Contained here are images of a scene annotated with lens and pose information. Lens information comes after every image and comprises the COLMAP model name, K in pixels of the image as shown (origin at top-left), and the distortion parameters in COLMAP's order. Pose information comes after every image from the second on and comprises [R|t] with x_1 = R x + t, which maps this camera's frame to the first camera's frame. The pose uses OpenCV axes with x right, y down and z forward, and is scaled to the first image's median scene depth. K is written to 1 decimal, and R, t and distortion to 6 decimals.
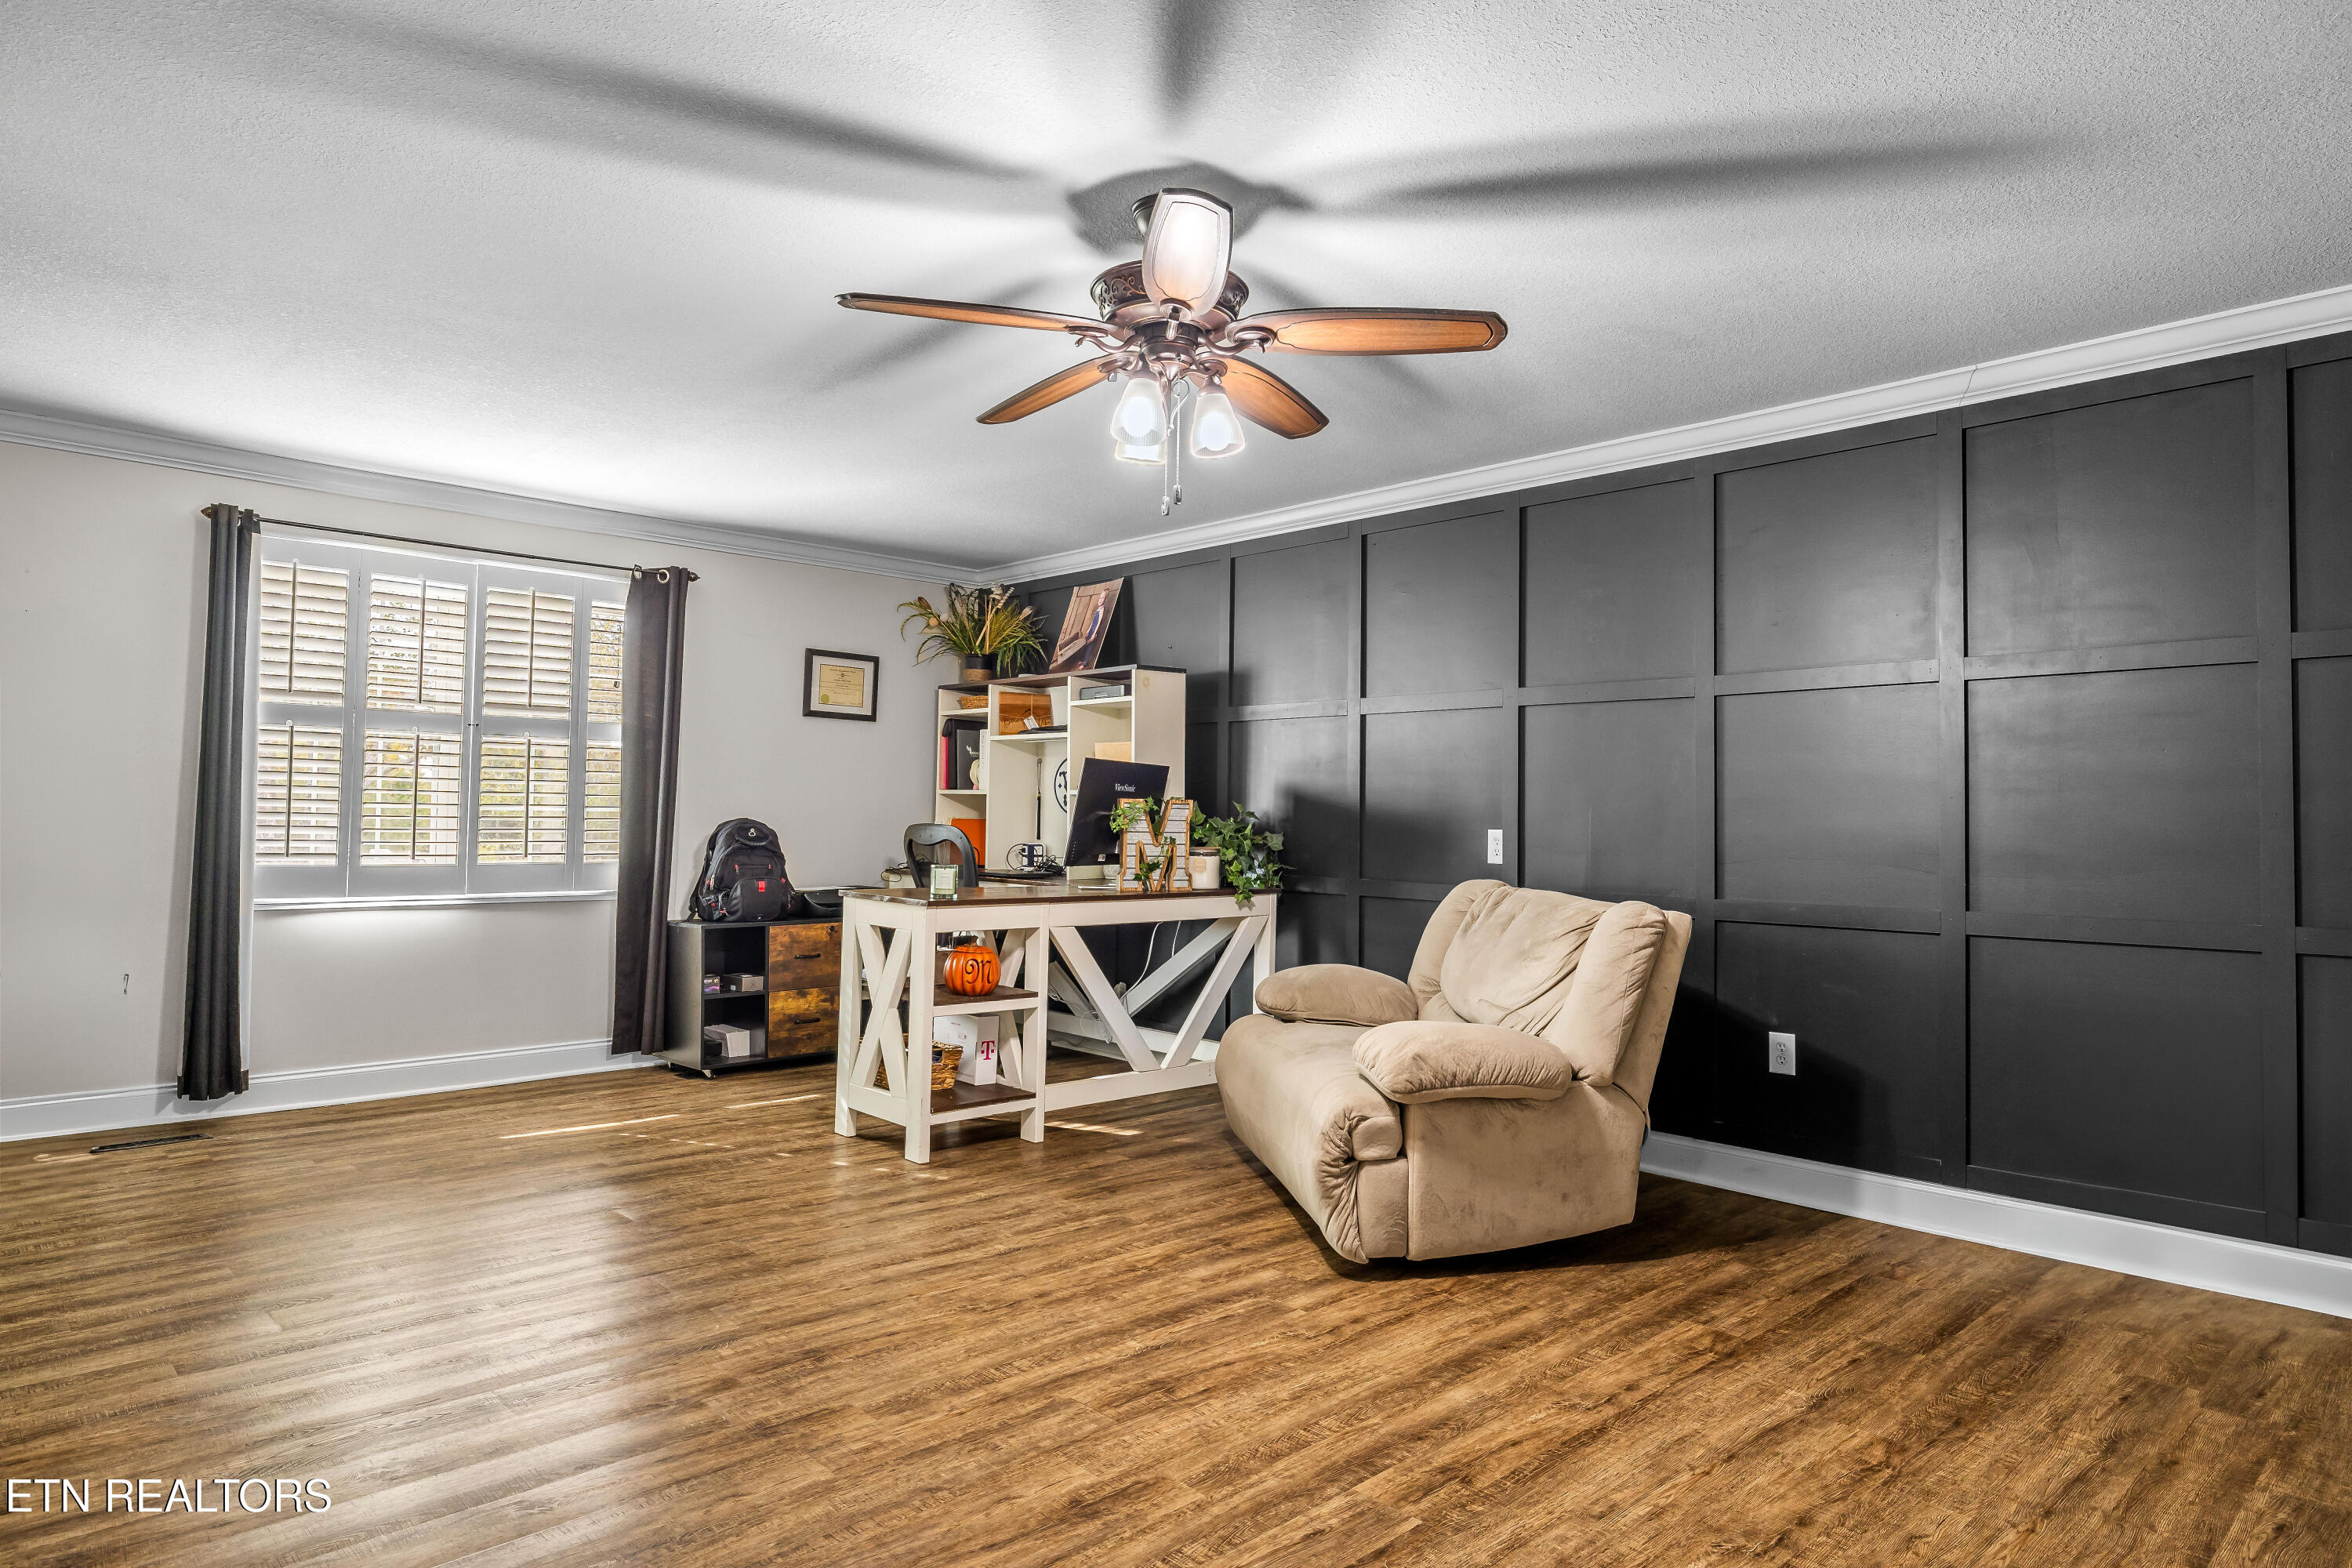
lens RADIAL K [[1357.6, 0, 1169.1], [0, 1357.6, 780.6], [0, 0, 1]] dist [-0.003588, 0.000065]
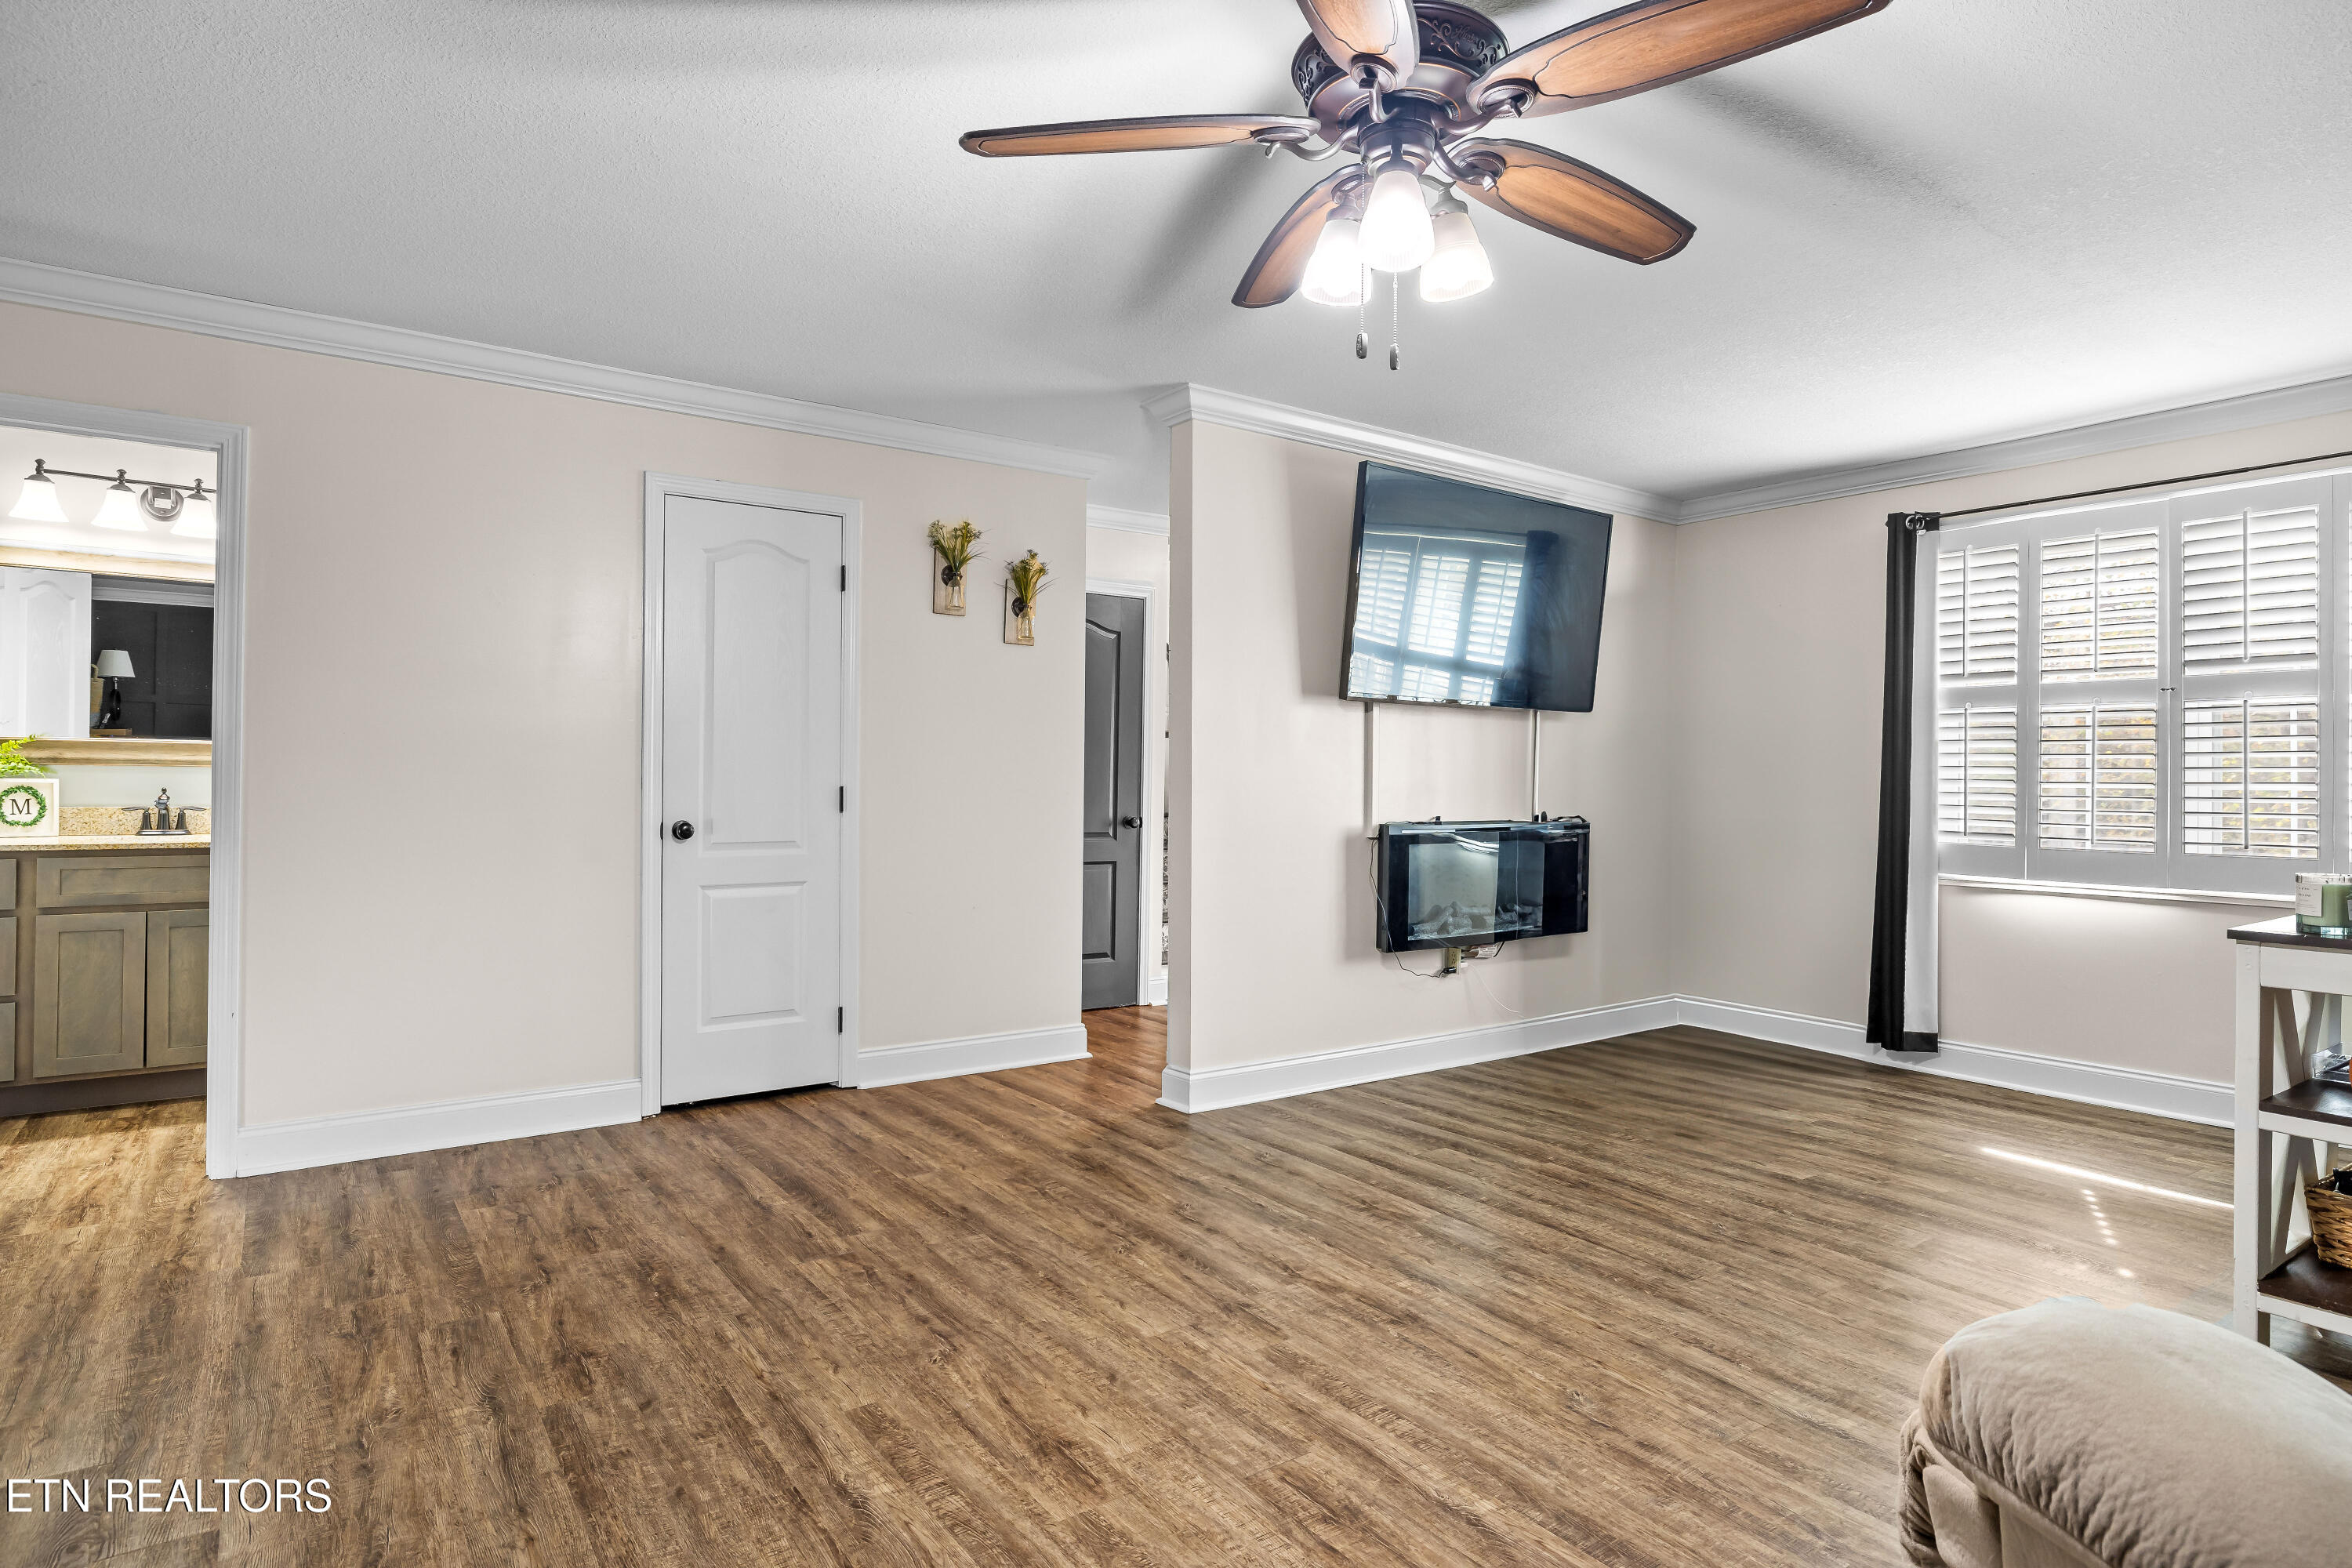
lens RADIAL K [[1249.8, 0, 1167.5], [0, 1249.8, 783.4], [0, 0, 1]] dist [-0.002738, 0.000673]
pose [[-0.136065, -0.012937, -0.990615, 0.620103], [0.015980, 0.999756, -0.015252, 0.035206], [0.990571, -0.017905, -0.135825, 0.871585]]
